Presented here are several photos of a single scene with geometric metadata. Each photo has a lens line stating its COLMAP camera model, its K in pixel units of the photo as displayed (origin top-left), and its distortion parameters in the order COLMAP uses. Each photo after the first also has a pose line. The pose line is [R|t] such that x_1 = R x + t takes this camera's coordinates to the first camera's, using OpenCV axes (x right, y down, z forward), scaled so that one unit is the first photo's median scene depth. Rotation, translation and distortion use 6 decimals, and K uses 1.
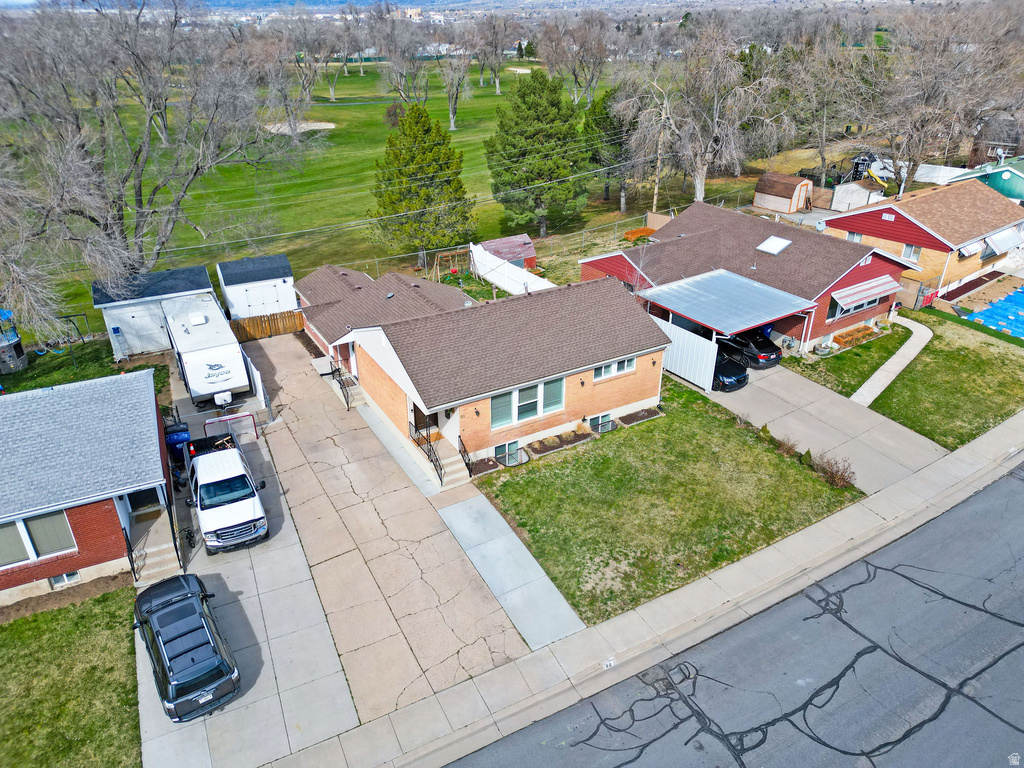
lens RADIAL K [[732.0, 0, 529.0], [0, 732.0, 343.3], [0, 0, 1]] dist [0.049436, -0.021776]
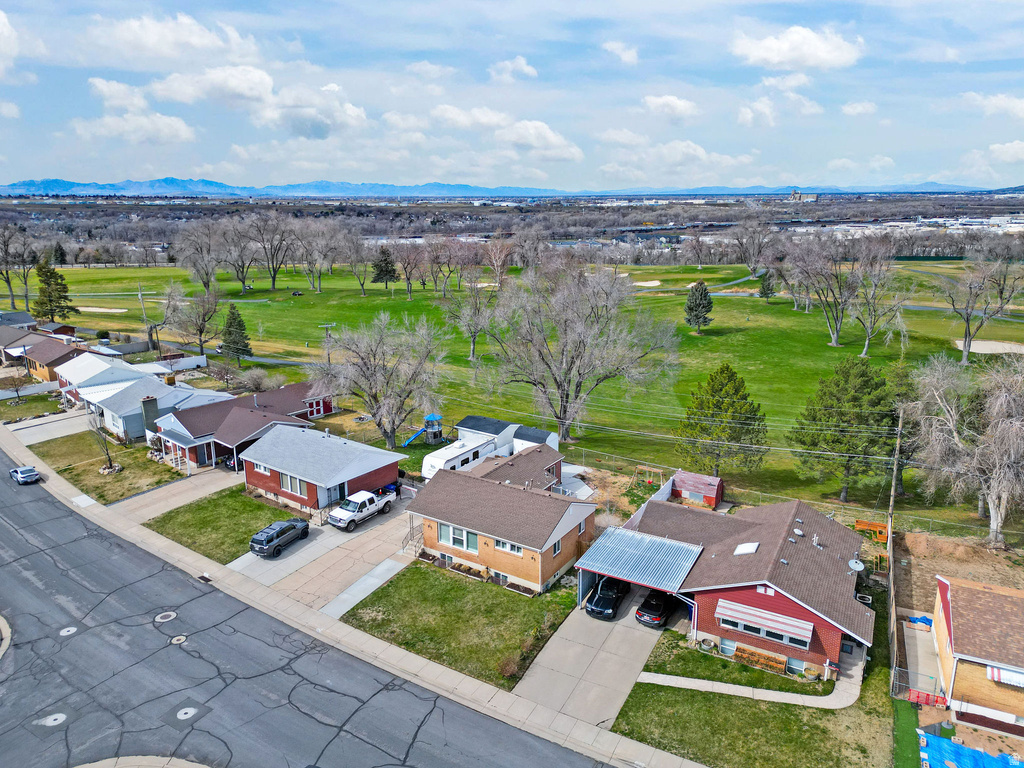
lens RADIAL K [[732.0, 0, 529.0], [0, 732.0, 343.3], [0, 0, 1]] dist [0.049436, -0.021776]
pose [[0.462831, 0.175429, -0.868915, 1.567575], [-0.372084, 0.928136, -0.010807, -0.407811], [0.804575, 0.328311, 0.494844, 0.104424]]
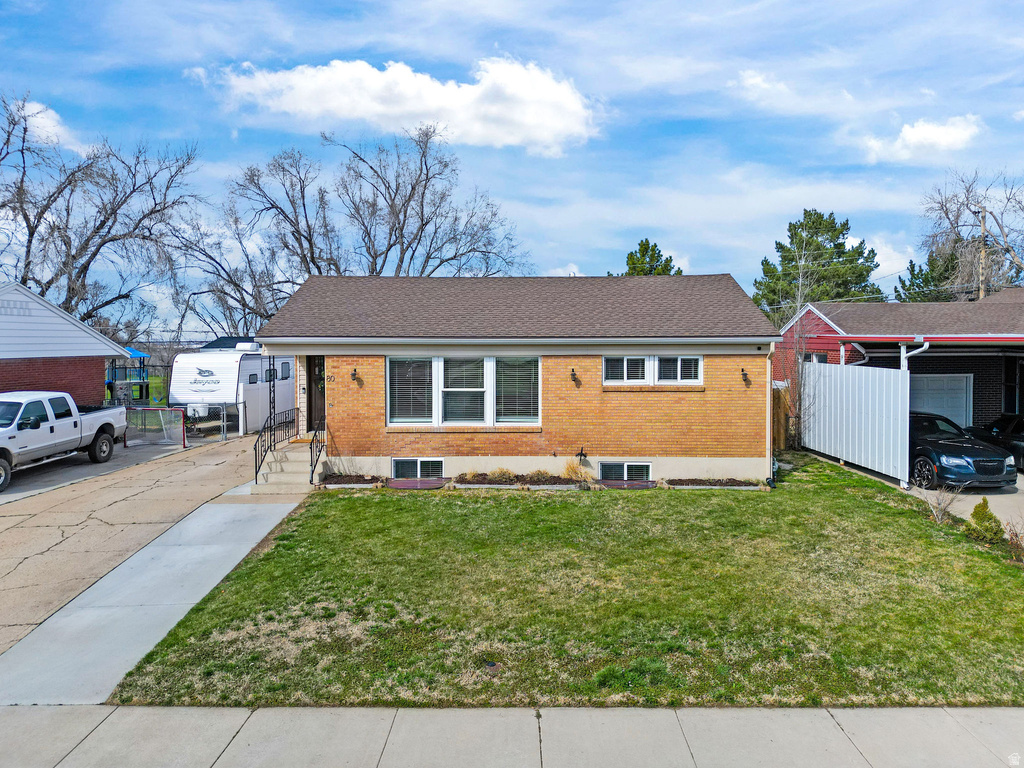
lens RADIAL K [[732.0, 0, 529.0], [0, 732.0, 343.3], [0, 0, 1]] dist [0.049436, -0.021776]
pose [[0.854198, -0.007391, -0.519895, 0.342033], [-0.207339, 0.912117, -0.353629, 0.240737], [0.476819, 0.409864, 0.777596, 0.577579]]
